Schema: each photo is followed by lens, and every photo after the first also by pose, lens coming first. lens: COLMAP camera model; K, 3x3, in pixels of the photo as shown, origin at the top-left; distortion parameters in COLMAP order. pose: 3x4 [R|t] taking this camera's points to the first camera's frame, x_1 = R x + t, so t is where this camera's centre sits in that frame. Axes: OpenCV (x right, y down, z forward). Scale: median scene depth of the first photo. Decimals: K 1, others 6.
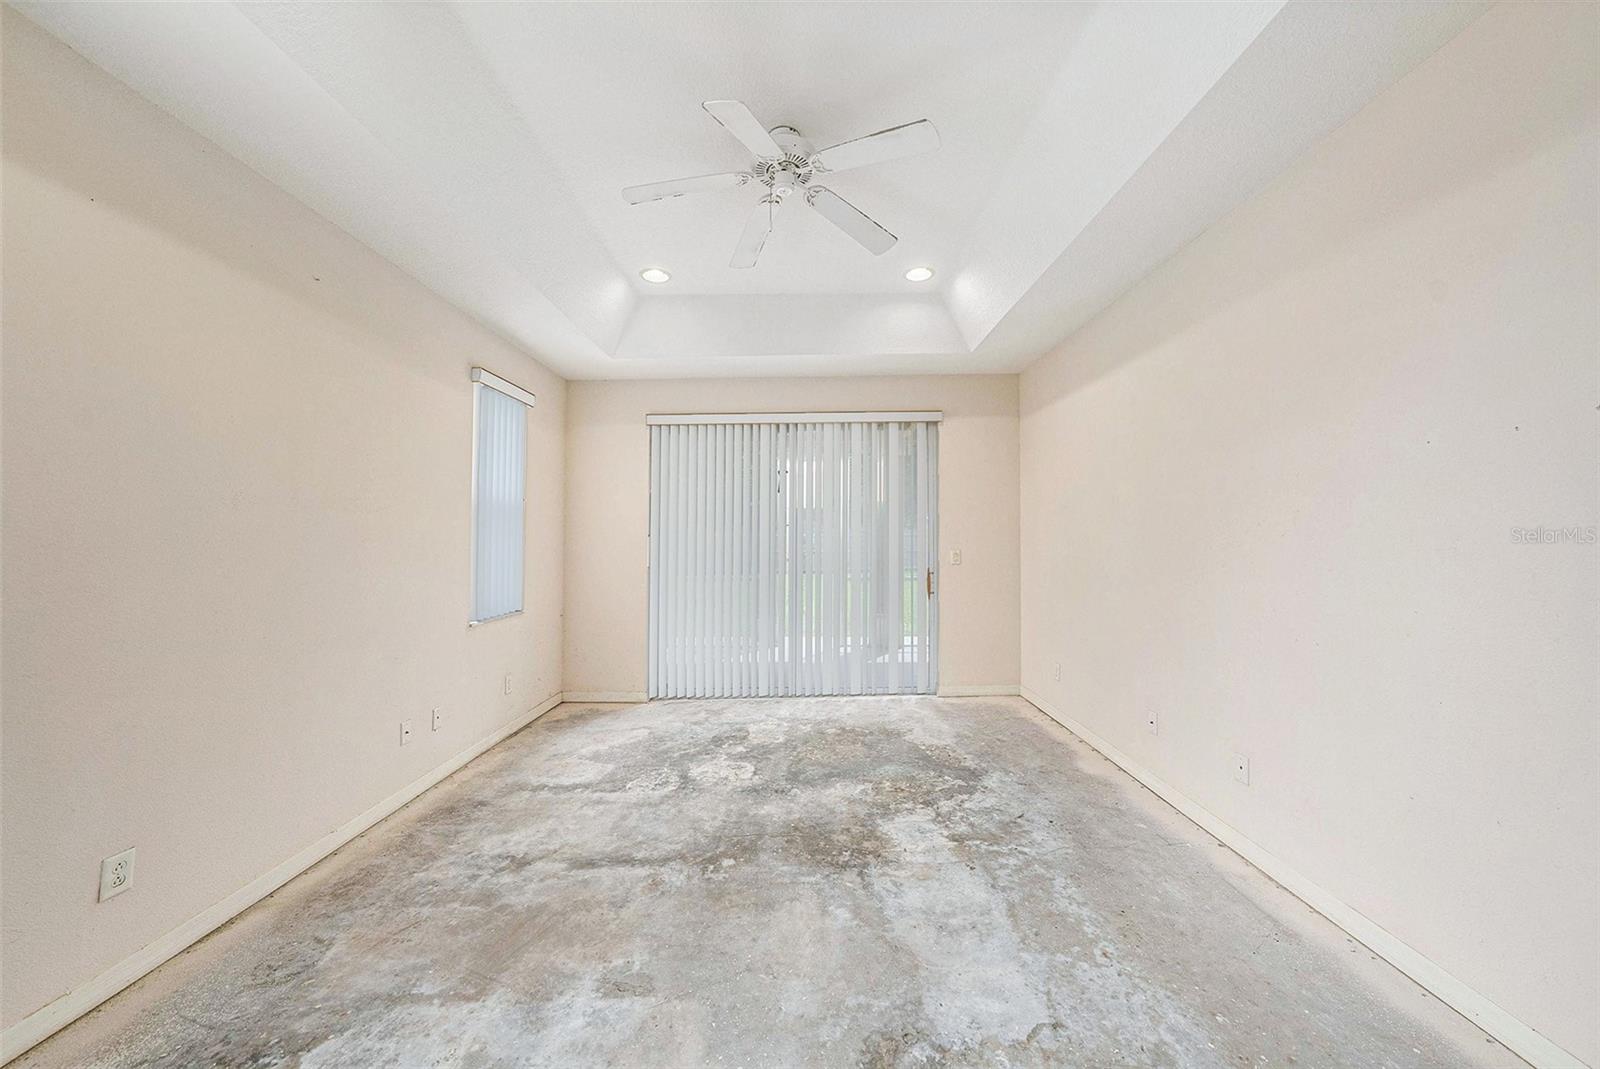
lens RADIAL K [[556.3, 0, 807.6], [0, 556.3, 529.1], [0, 0, 1]] dist [-0.018186, 0.003294]
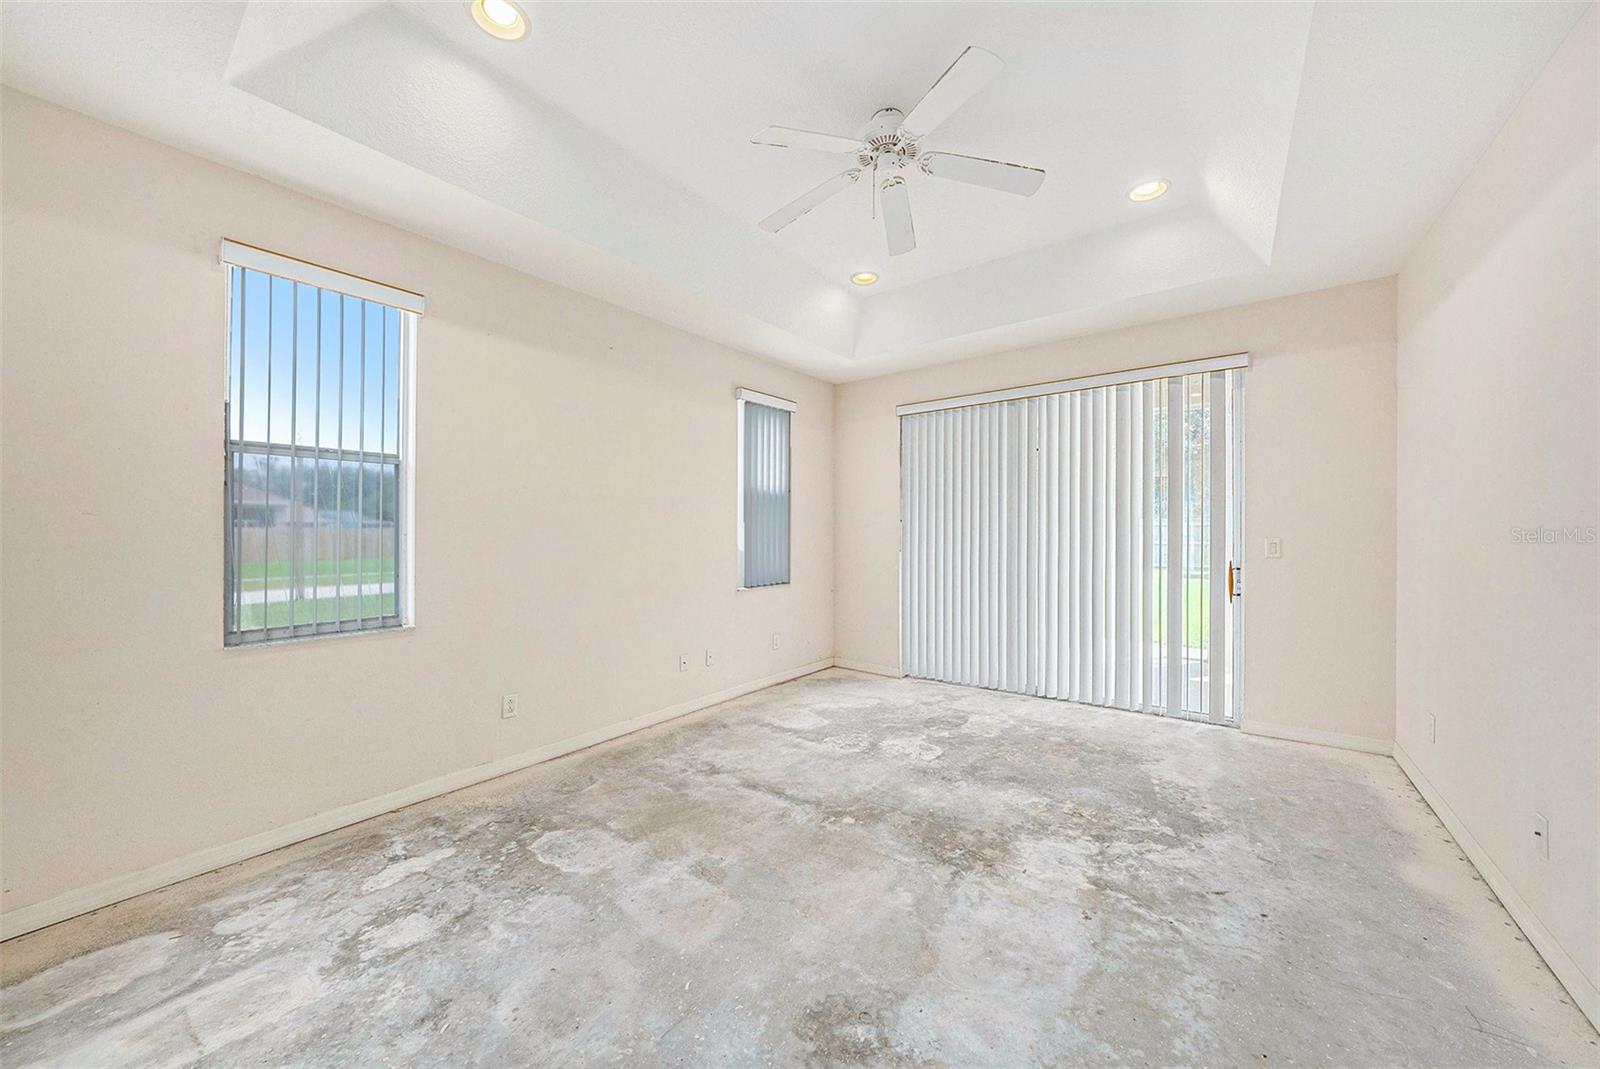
lens RADIAL K [[556.3, 0, 799.1], [0, 556.3, 524.8], [0, 0, 1]] dist [-0.018186, 0.003294]
pose [[0.796974, -0.000047, -0.604014, 0.399402], [0.007099, 0.999932, 0.009290, 0.016909], [0.603973, -0.011692, 0.796919, 0.085645]]
